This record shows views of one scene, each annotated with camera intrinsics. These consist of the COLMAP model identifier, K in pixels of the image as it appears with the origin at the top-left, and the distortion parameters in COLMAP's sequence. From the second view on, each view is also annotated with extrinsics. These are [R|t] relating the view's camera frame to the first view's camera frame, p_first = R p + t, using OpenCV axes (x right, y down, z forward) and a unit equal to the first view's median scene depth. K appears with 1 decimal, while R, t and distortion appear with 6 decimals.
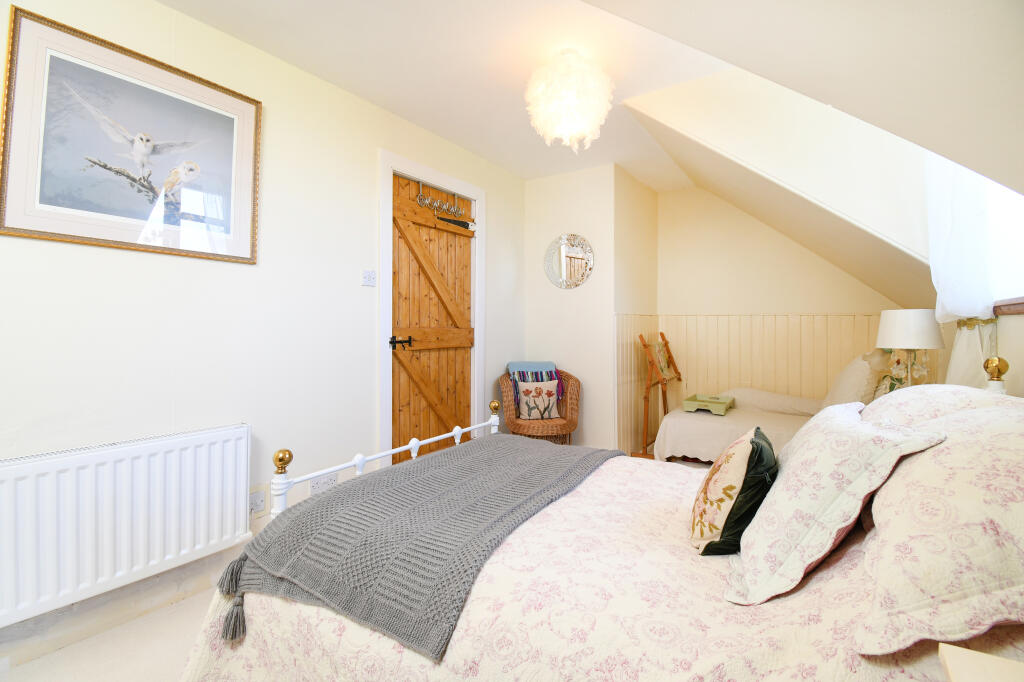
lens RADIAL K [[458.7, 0, 508.2], [0, 458.7, 321.3], [0, 0, 1]] dist [-0.004934, -0.003683]
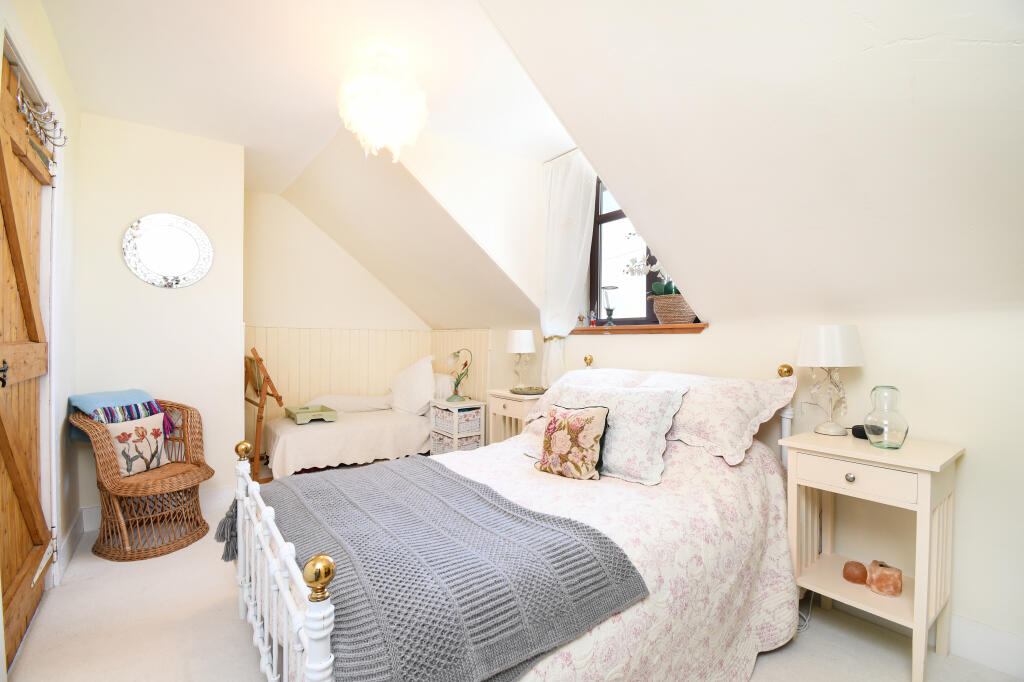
lens RADIAL K [[458.7, 0, 511.6], [0, 458.7, 341.1], [0, 0, 1]] dist [-0.004934, -0.003683]
pose [[0.344225, -0.006934, 0.938862, -0.390116], [-0.010861, 0.999876, 0.011367, -0.000213], [-0.938824, -0.014110, 0.344107, 0.236618]]
